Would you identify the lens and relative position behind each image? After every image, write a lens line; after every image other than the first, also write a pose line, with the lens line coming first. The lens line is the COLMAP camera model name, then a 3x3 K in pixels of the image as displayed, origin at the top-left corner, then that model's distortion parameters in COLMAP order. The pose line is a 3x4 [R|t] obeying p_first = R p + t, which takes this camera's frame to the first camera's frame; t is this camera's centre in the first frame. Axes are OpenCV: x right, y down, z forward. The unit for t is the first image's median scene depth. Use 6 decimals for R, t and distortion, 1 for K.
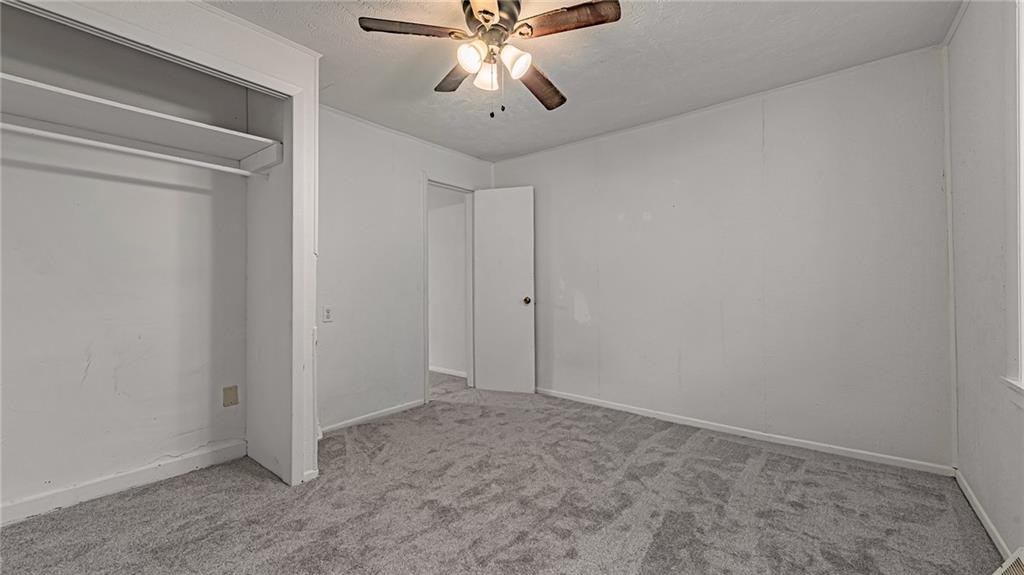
lens RADIAL K [[407.3, 0, 517.2], [0, 407.3, 284.9], [0, 0, 1]] dist [0.008919, -0.000980]
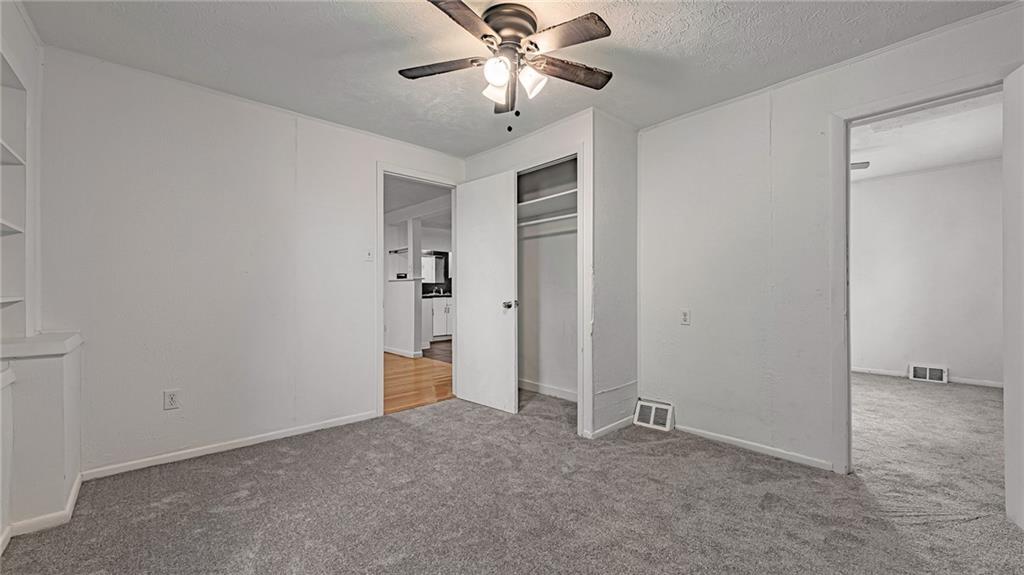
lens RADIAL K [[407.3, 0, 517.8], [0, 407.3, 289.1], [0, 0, 1]] dist [0.008919, -0.000980]
pose [[-0.177751, -0.000224, -0.984075, 0.613850], [0.004185, 0.999991, -0.000984, 0.000676], [0.984067, -0.004293, -0.177749, 0.761212]]
